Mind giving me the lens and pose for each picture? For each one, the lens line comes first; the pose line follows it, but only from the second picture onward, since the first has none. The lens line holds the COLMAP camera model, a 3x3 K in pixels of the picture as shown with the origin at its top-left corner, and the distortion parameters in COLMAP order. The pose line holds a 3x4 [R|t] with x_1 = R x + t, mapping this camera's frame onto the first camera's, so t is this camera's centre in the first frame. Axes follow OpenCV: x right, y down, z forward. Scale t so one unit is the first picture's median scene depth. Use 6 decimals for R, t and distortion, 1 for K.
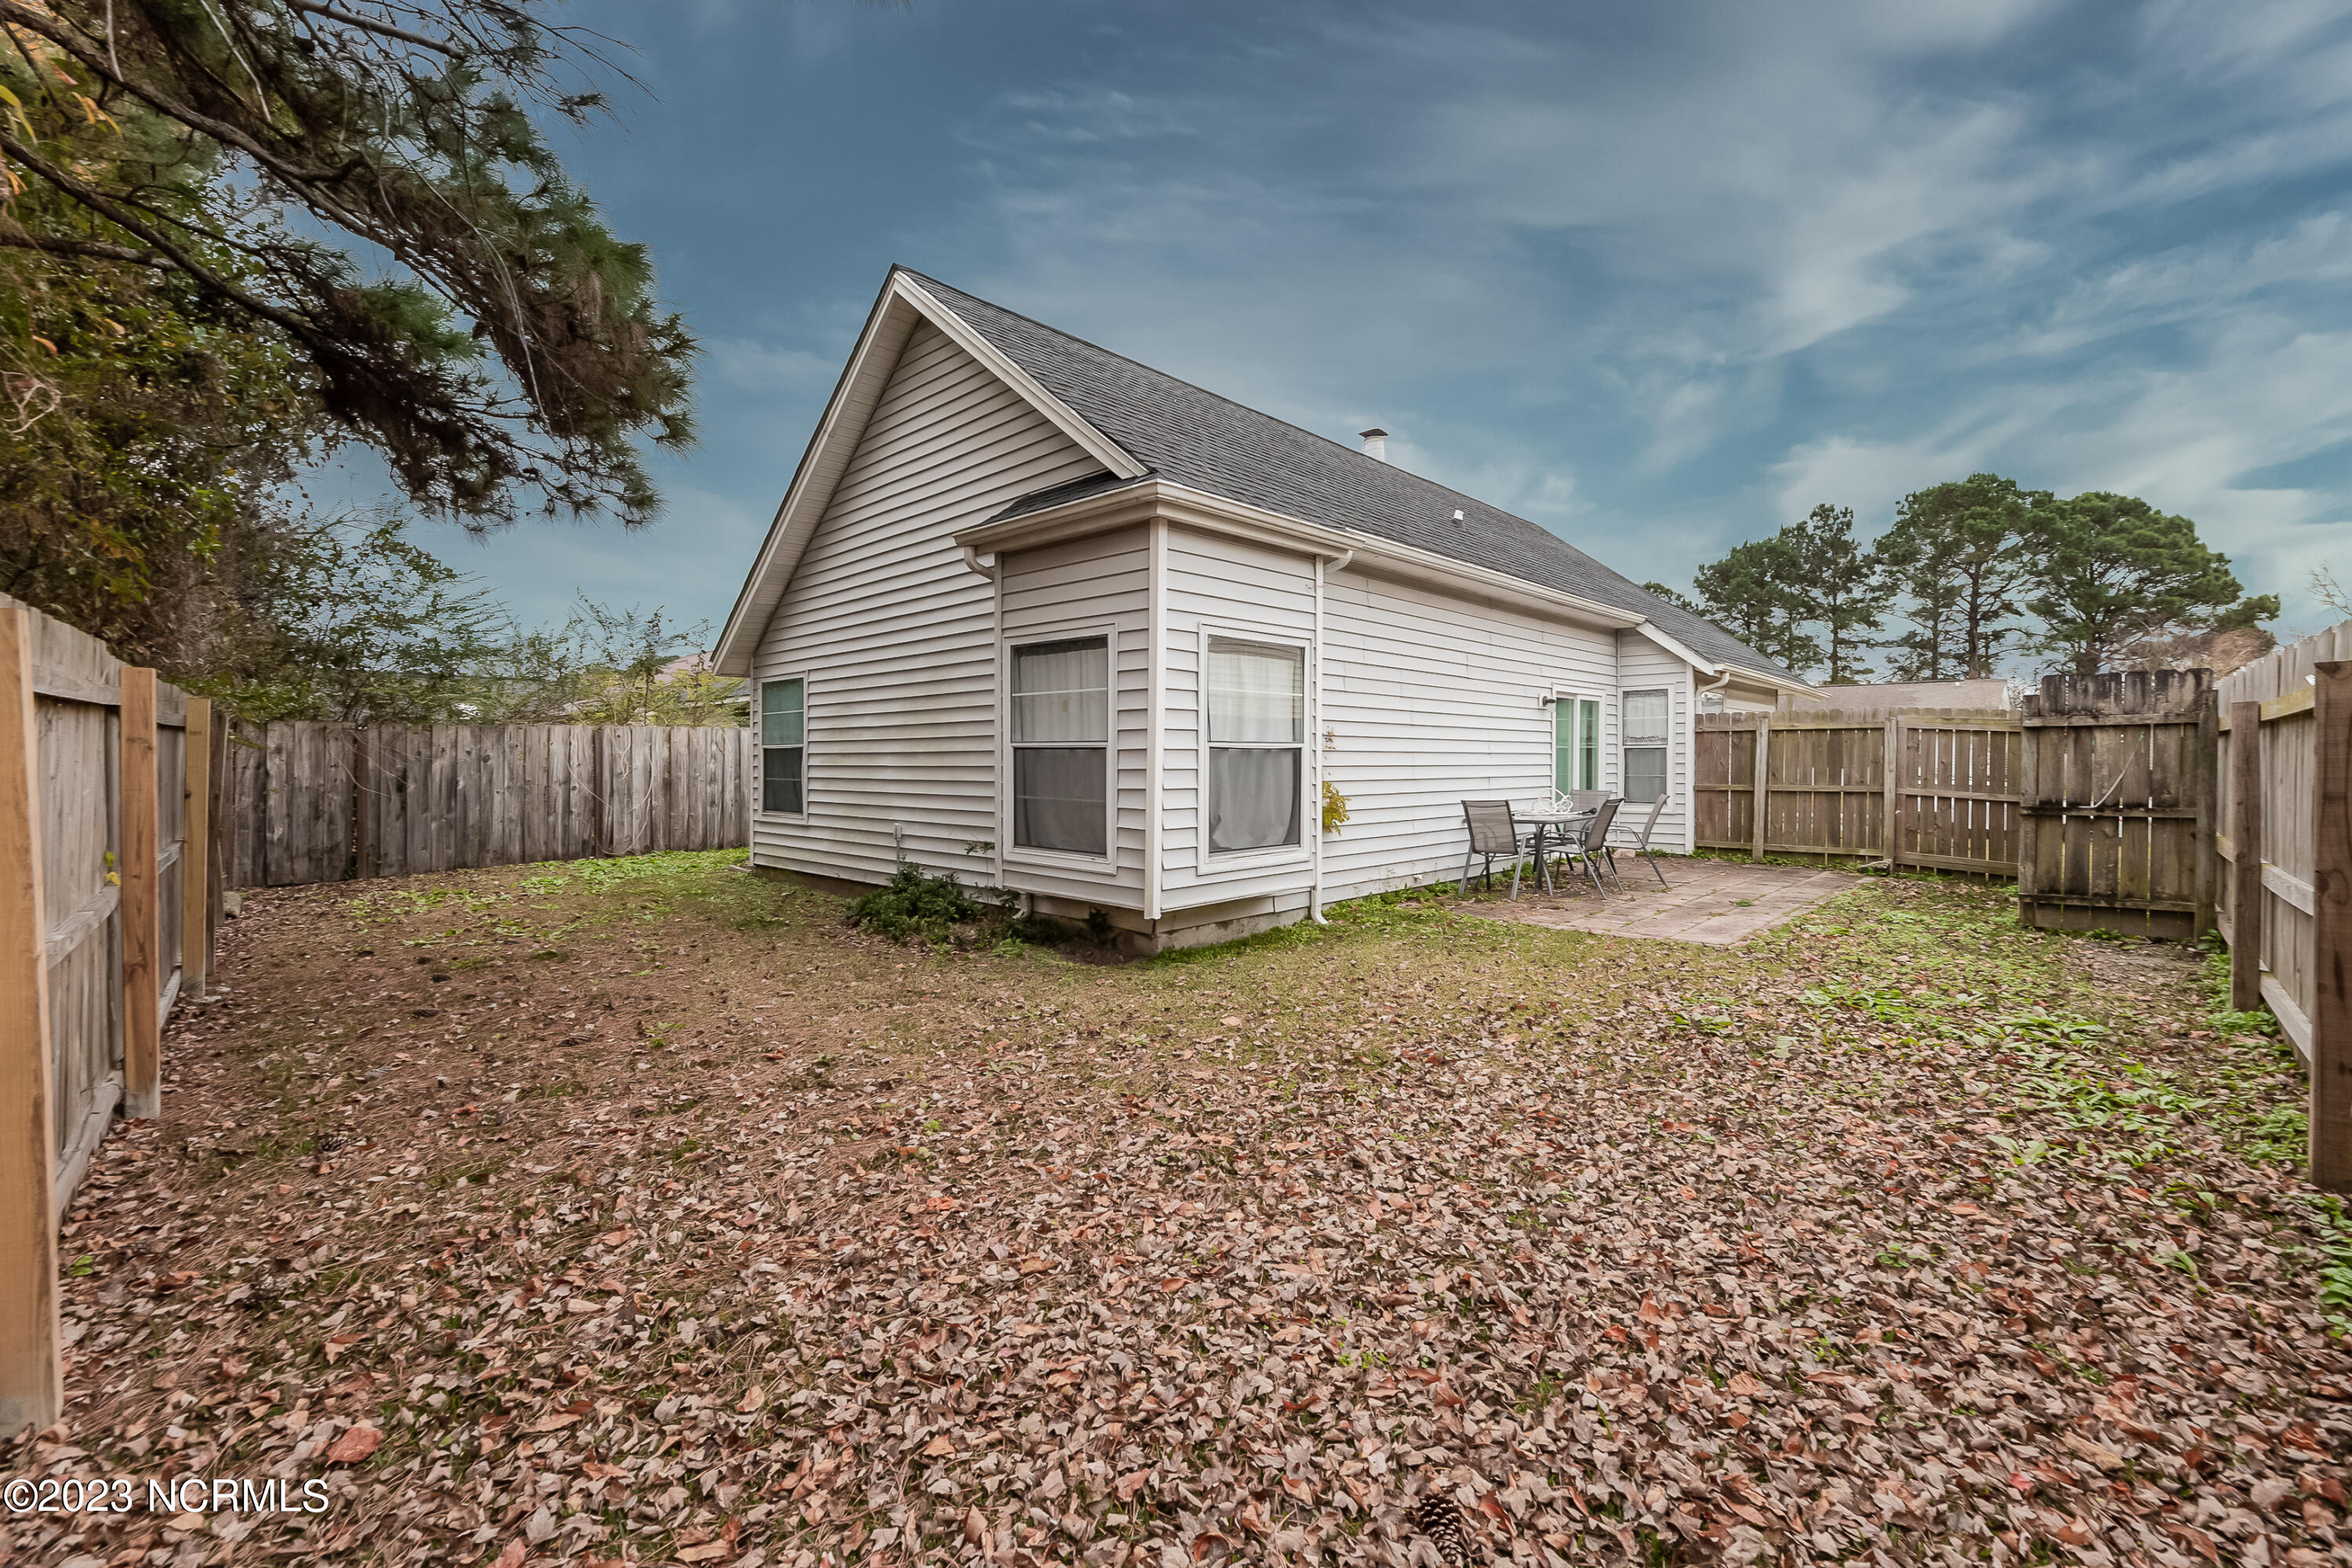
lens RADIAL K [[968.8, 0, 1188.7], [0, 968.8, 771.3], [0, 0, 1]] dist [-0.003803, -0.000102]
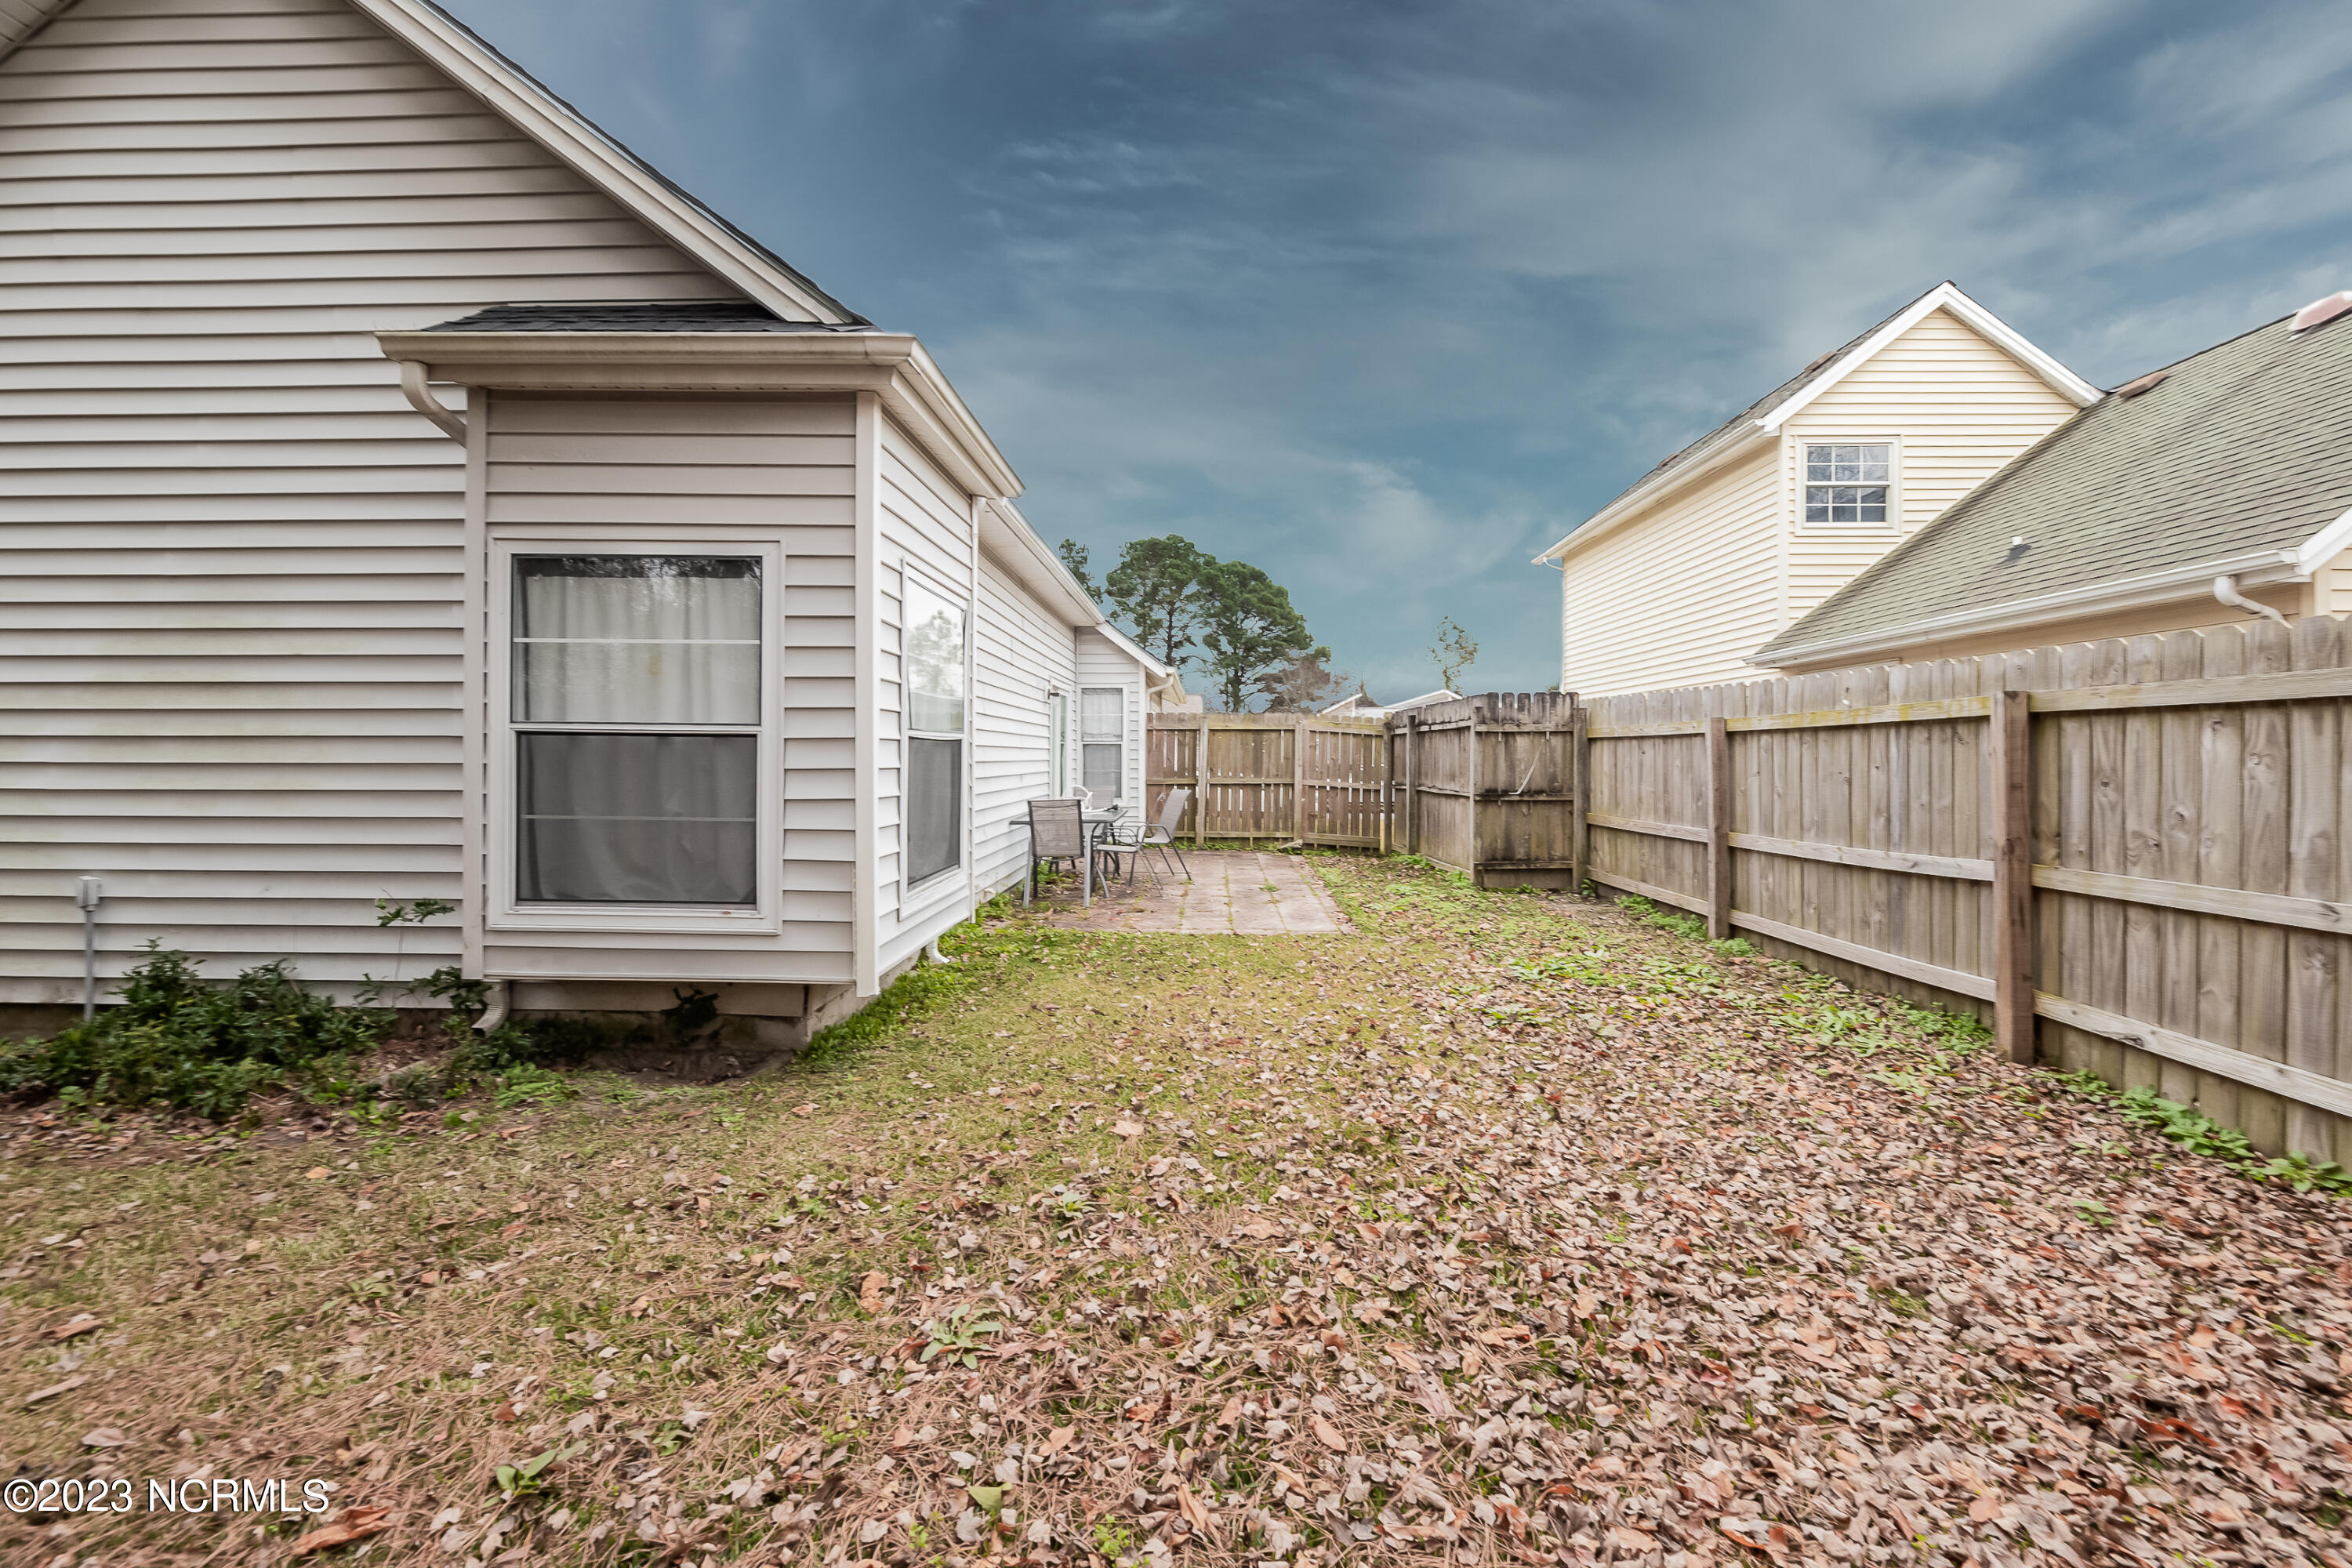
lens RADIAL K [[968.8, 0, 1182.3], [0, 968.8, 751.6], [0, 0, 1]] dist [-0.003803, -0.000102]
pose [[0.743544, 0.006614, 0.668655, -0.265107], [0.003361, 0.999901, -0.013628, -0.003143], [-0.668679, 0.012380, 0.743448, 0.301860]]
